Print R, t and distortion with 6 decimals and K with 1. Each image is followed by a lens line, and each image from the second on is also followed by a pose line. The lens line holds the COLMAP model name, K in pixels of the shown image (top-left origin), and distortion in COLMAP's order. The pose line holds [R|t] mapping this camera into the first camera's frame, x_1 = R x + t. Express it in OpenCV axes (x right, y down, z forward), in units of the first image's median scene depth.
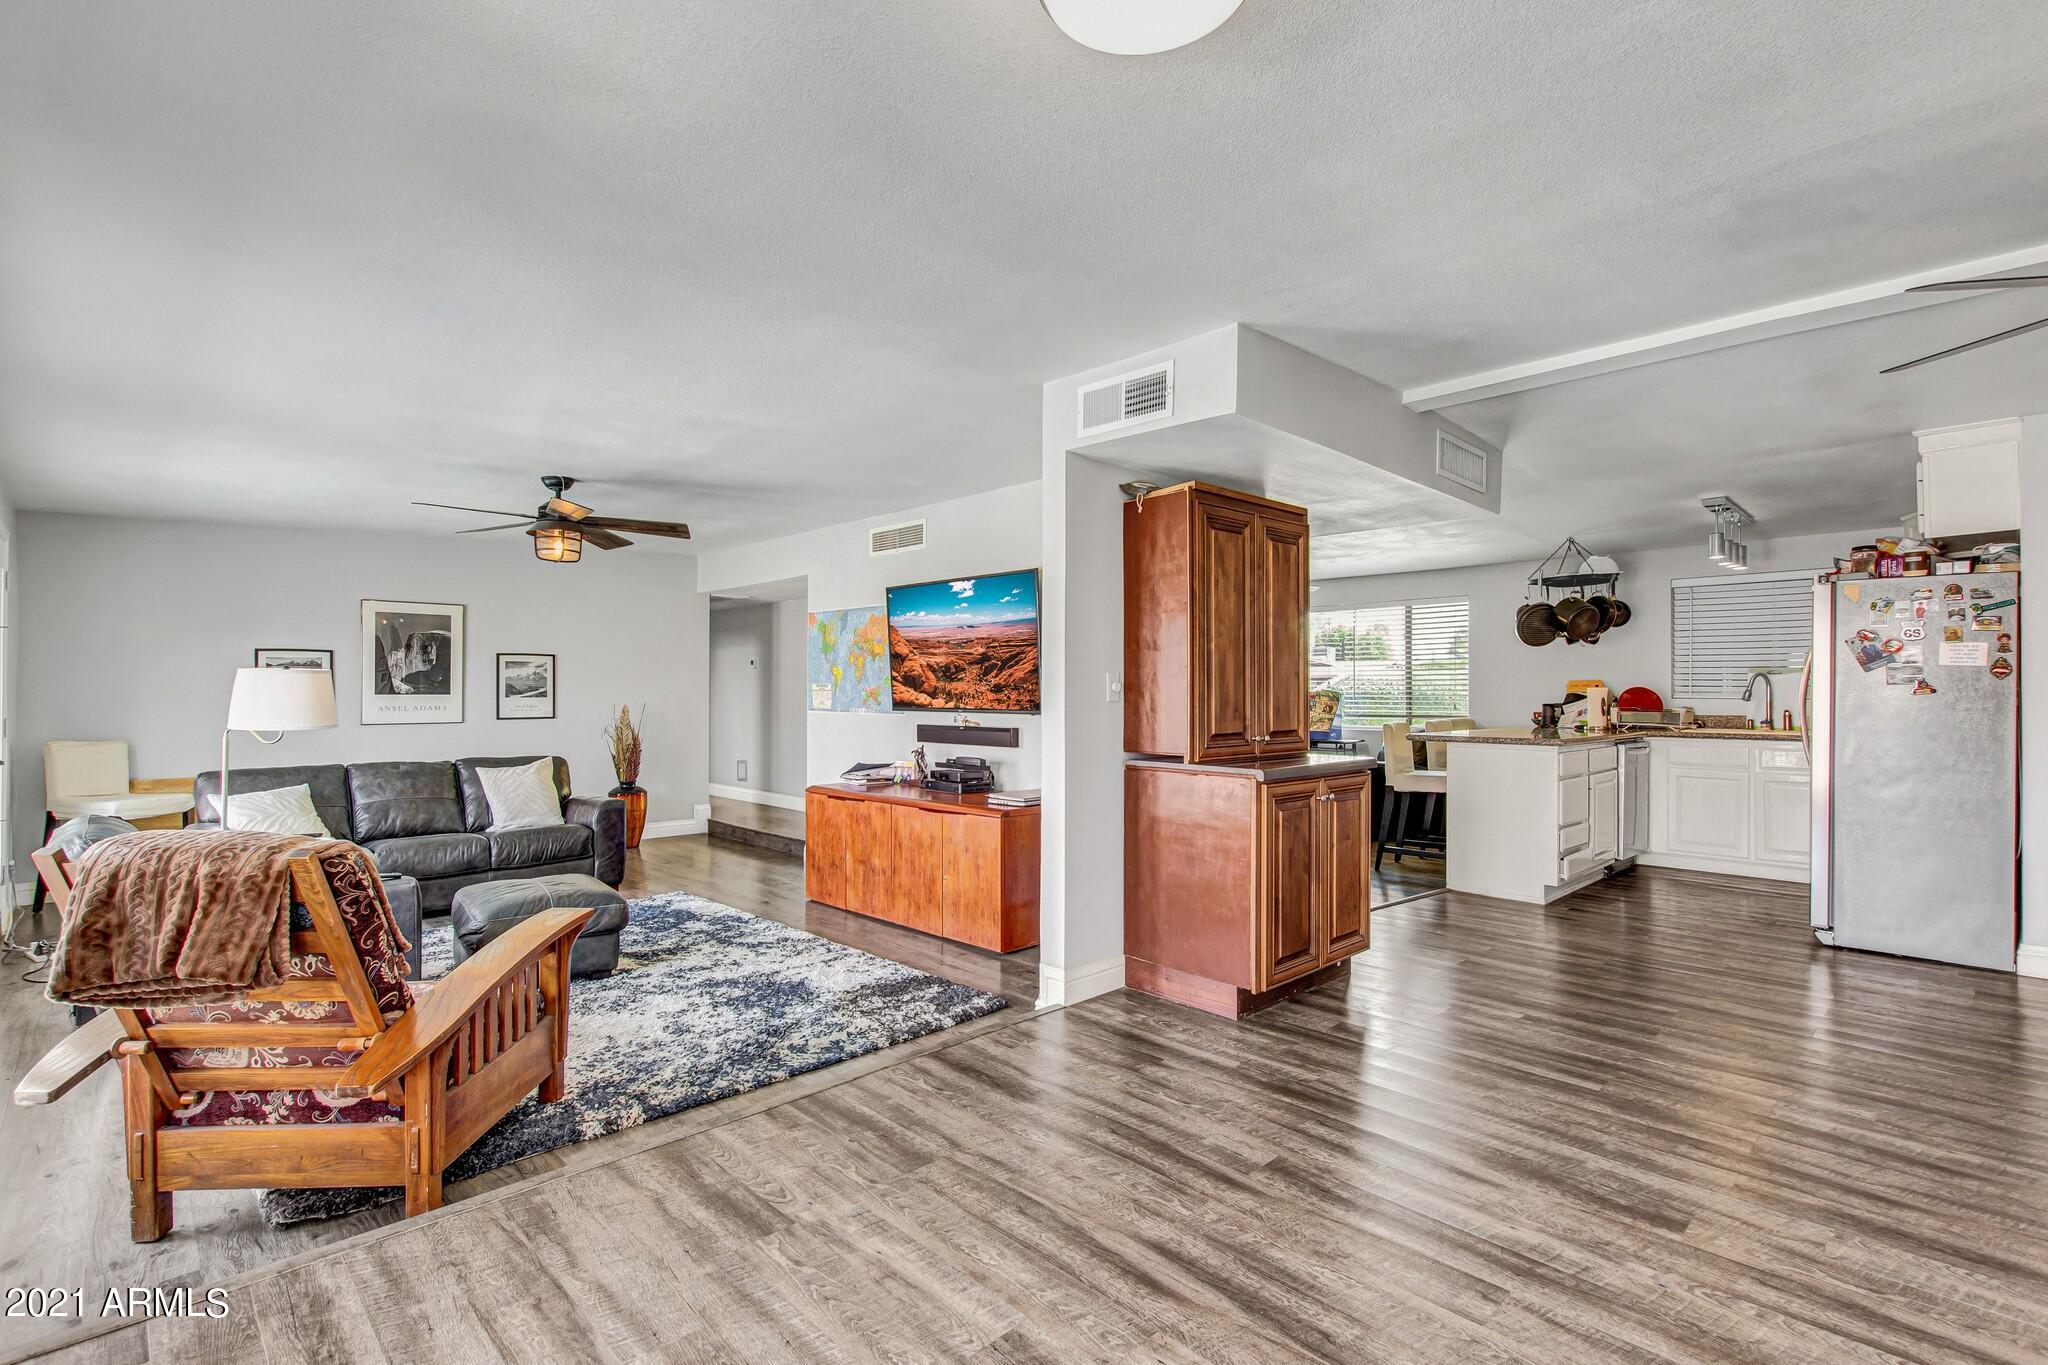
lens RADIAL K [[930.7, 0, 1025.2], [0, 930.7, 687.1], [0, 0, 1]] dist [-0.001557, -0.000107]
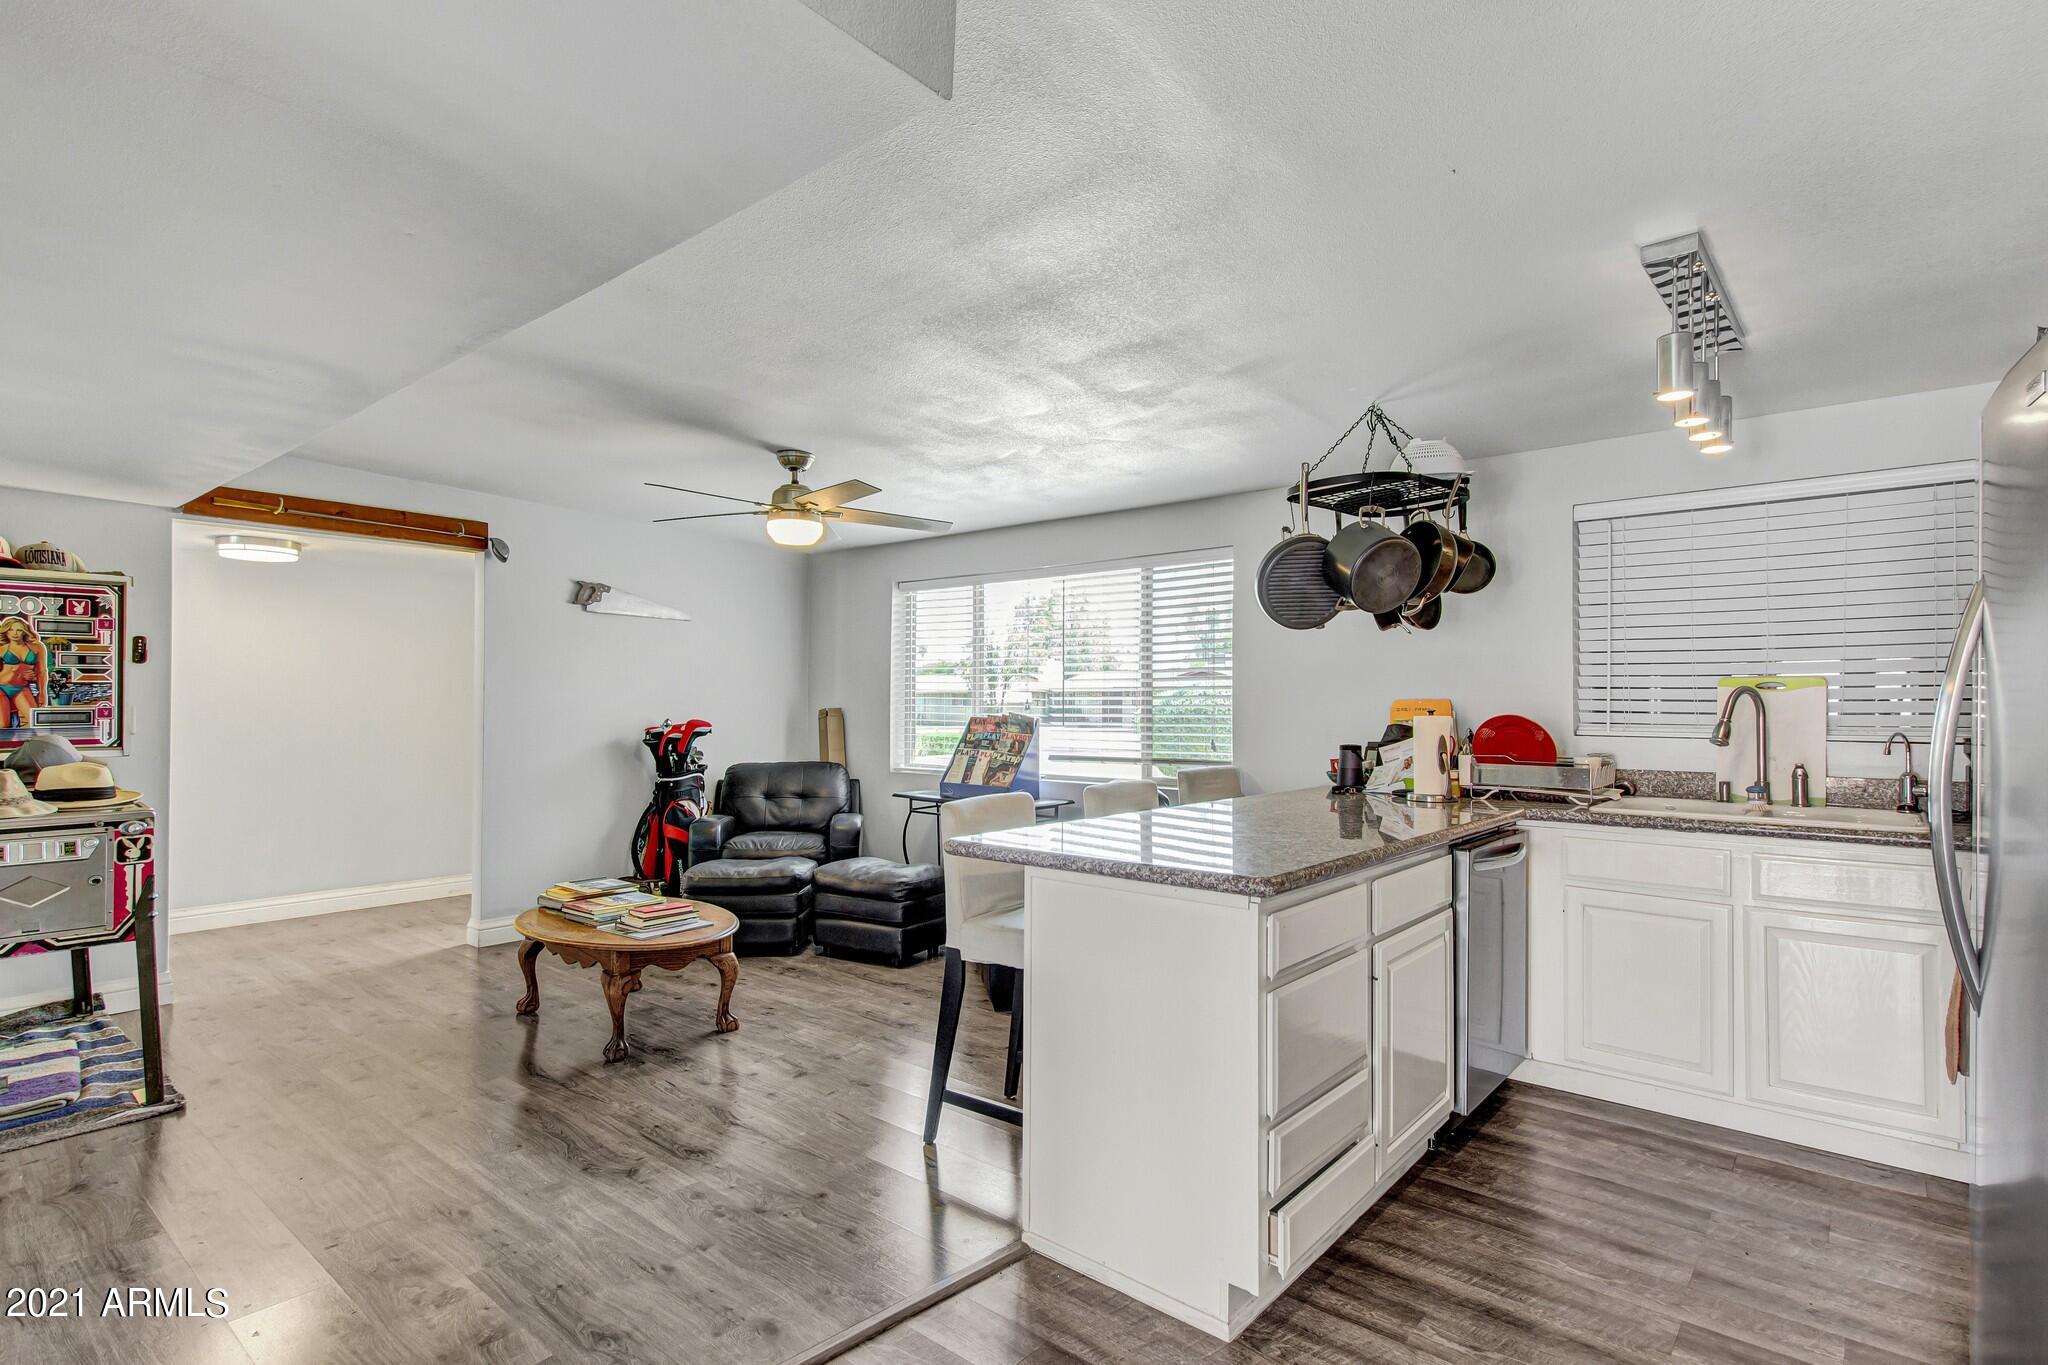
lens RADIAL K [[1027.6, 0, 1014.3], [0, 1027.6, 694.9], [0, 0, 1]] dist [0.001792, 0.000695]
pose [[0.995225, -0.001871, 0.097586, 0.346939], [0.001955, 0.999998, -0.000771, -0.010643], [-0.097585, 0.000958, 0.995227, 0.485733]]
